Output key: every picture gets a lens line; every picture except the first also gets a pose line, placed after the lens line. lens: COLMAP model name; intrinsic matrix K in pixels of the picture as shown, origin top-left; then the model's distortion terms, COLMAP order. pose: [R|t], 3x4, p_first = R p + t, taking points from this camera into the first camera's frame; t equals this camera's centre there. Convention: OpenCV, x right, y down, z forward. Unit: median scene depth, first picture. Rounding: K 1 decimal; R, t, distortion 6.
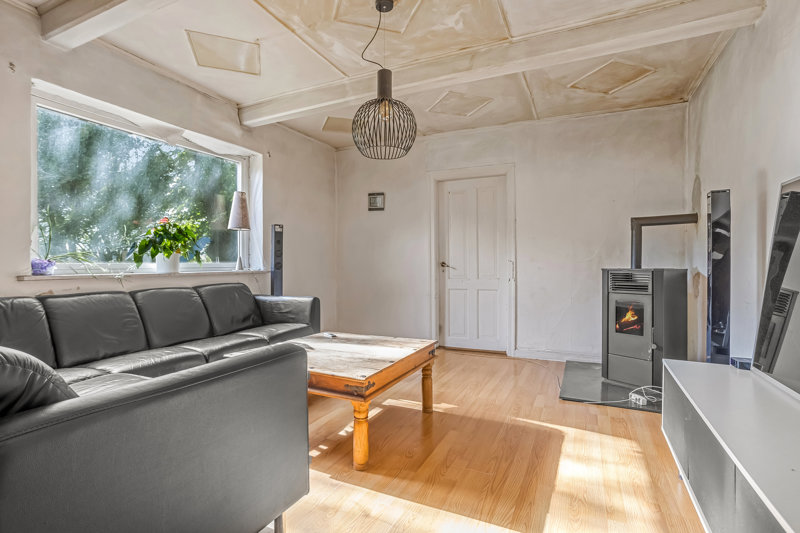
lens RADIAL K [[386.8, 0, 400.6], [0, 386.8, 266.4], [0, 0, 1]] dist [-0.012058, 0.004328]
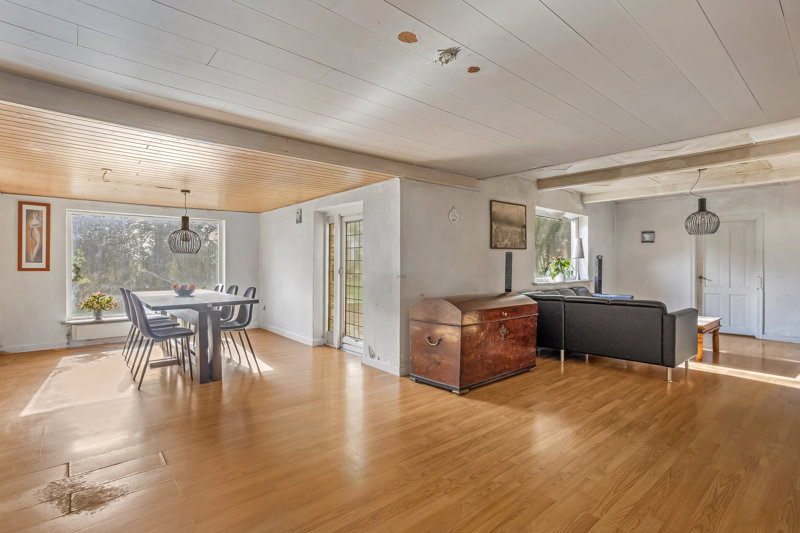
lens RADIAL K [[386.8, 0, 403.6], [0, 386.8, 268.0], [0, 0, 1]] dist [-0.012058, 0.004328]
pose [[0.916732, 0.008035, -0.399422, -0.408403], [-0.009236, 0.999957, -0.001082, -0.034754], [0.399396, 0.004681, 0.916766, -0.980310]]
